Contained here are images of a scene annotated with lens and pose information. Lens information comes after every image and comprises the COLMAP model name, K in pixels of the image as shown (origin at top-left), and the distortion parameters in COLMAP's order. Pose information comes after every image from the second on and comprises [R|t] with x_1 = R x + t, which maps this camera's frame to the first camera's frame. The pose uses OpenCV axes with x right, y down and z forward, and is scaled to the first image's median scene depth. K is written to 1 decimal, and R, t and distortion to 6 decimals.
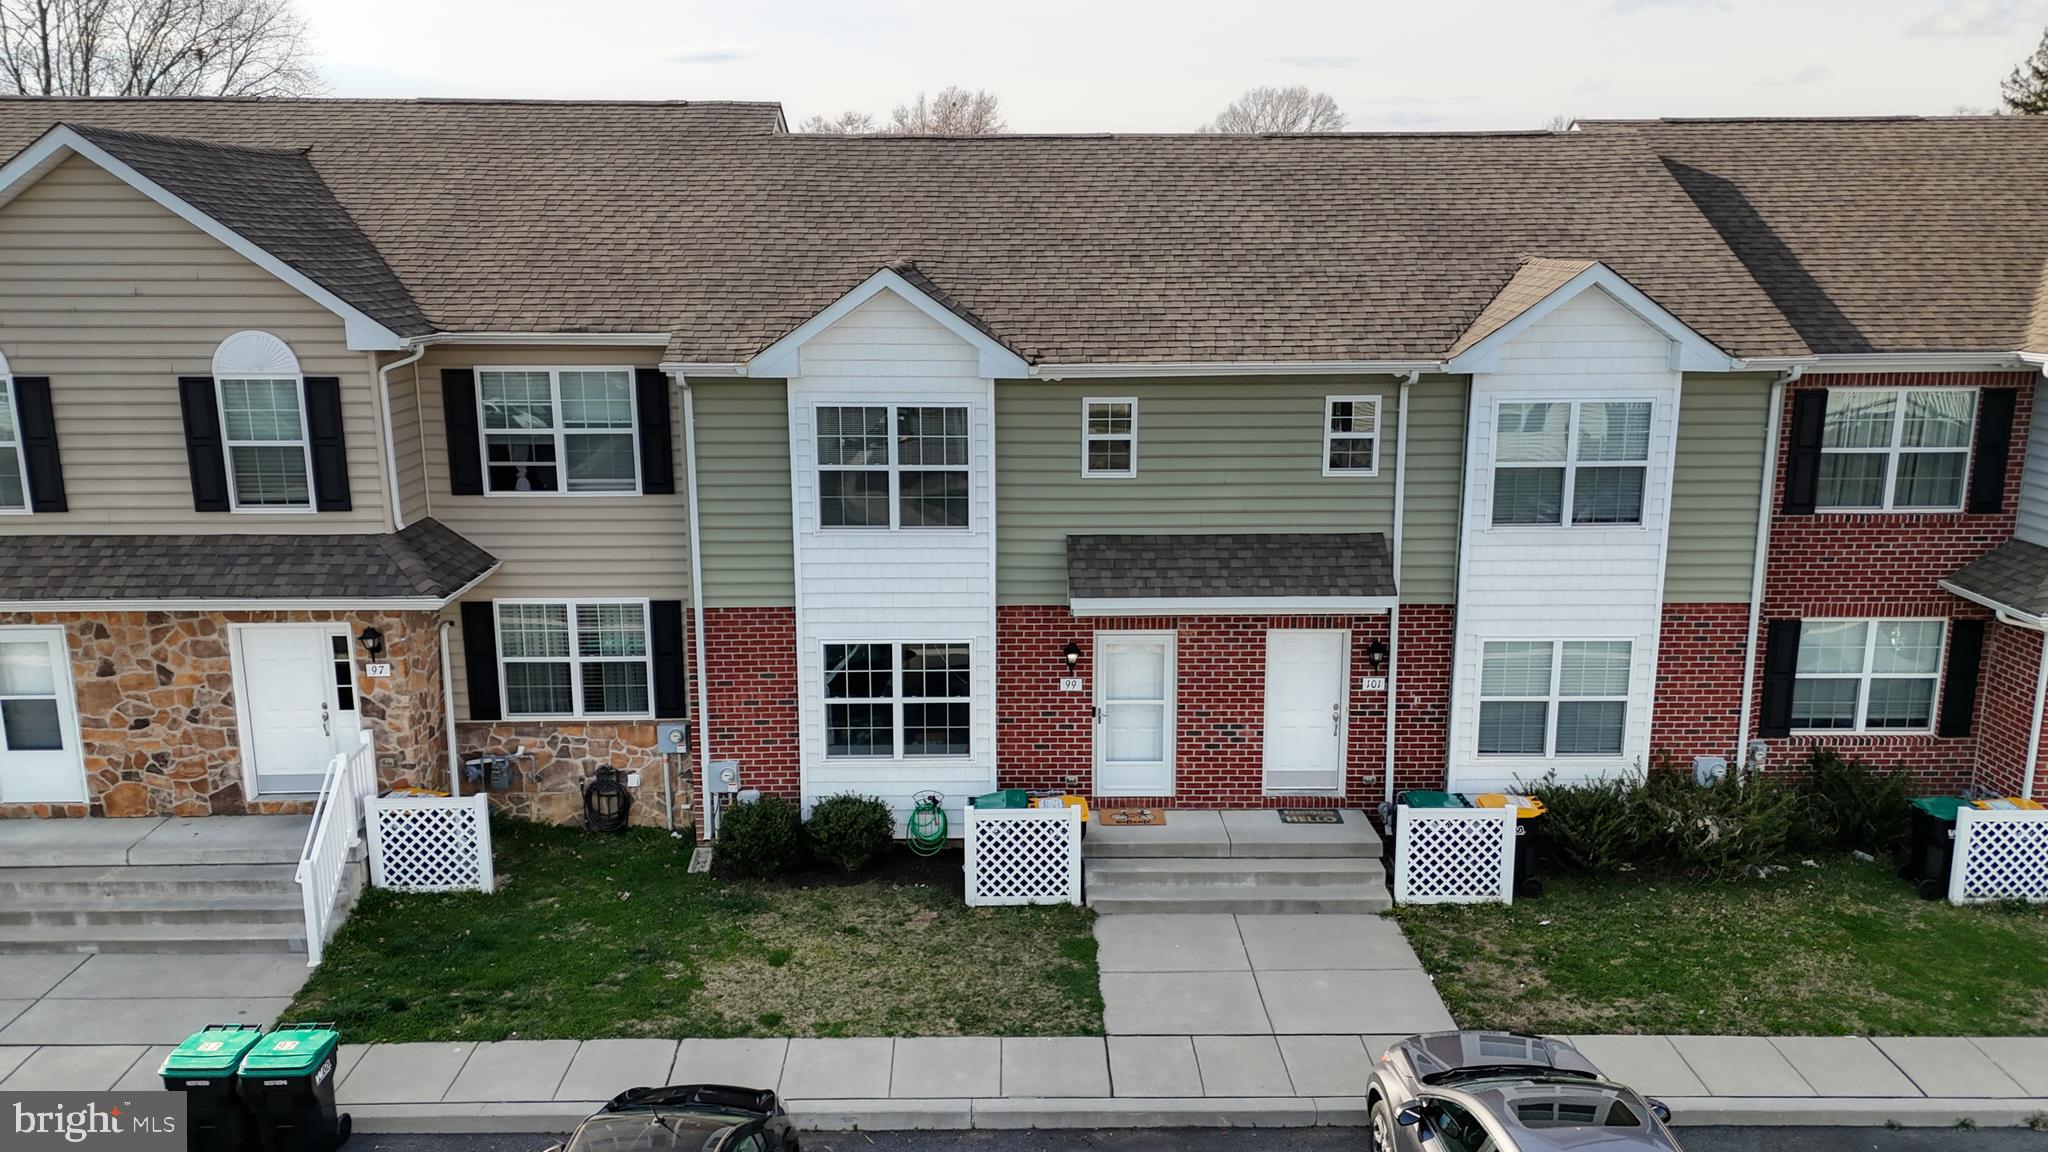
lens RADIAL K [[1550.8, 0, 1024.0], [0, 1550.8, 576.0], [0, 0, 1]] dist [0.007417, 0.001203]
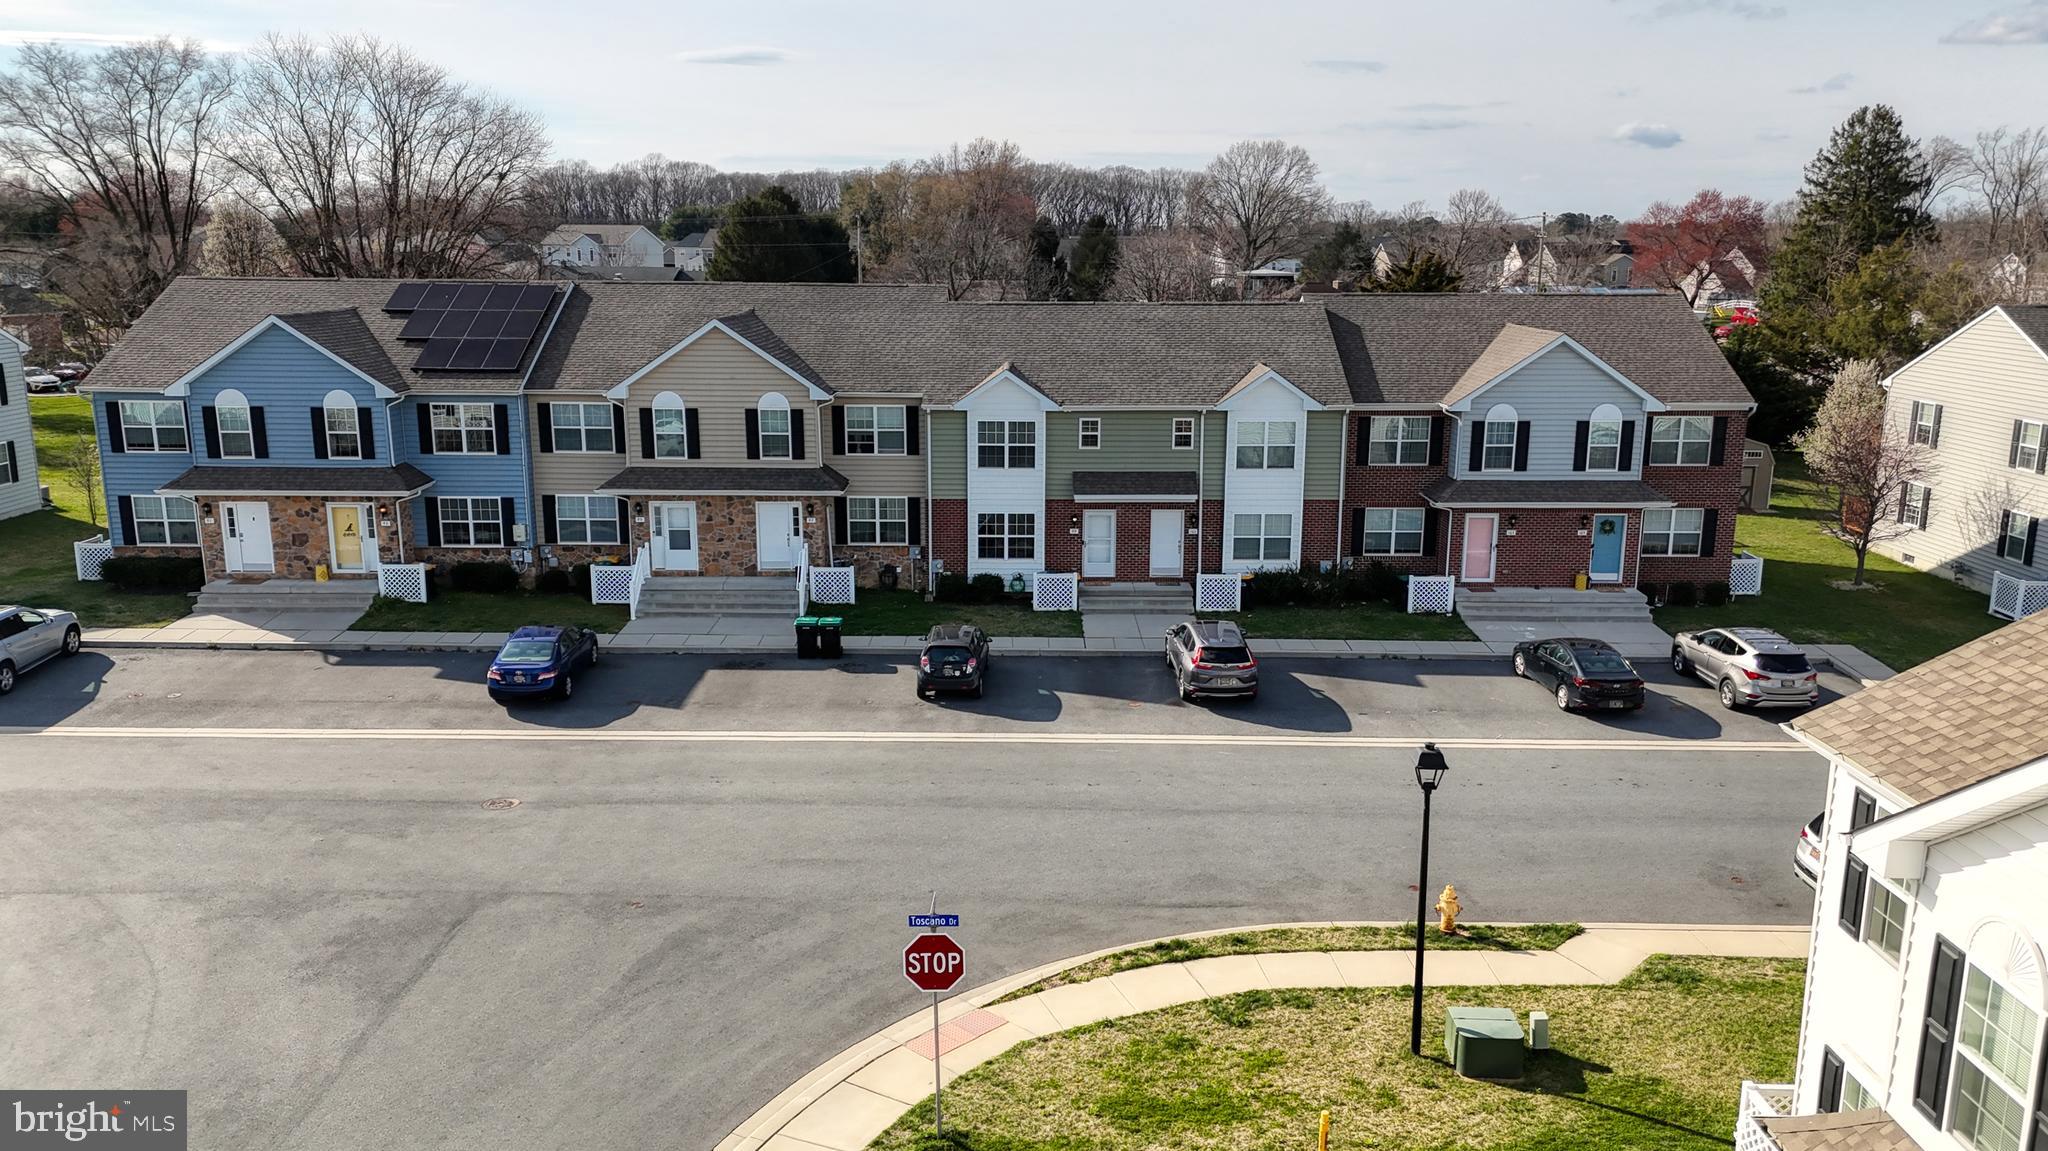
lens RADIAL K [[1486.1, 0, 1013.8], [0, 1486.1, 580.4], [0, 0, 1]] dist [0.064408, -0.089446]
pose [[0.999866, 0.008548, -0.013982, -0.034832], [-0.008477, 0.999951, 0.005110, 0.142720], [0.014025, -0.004991, 0.999889, -1.476299]]
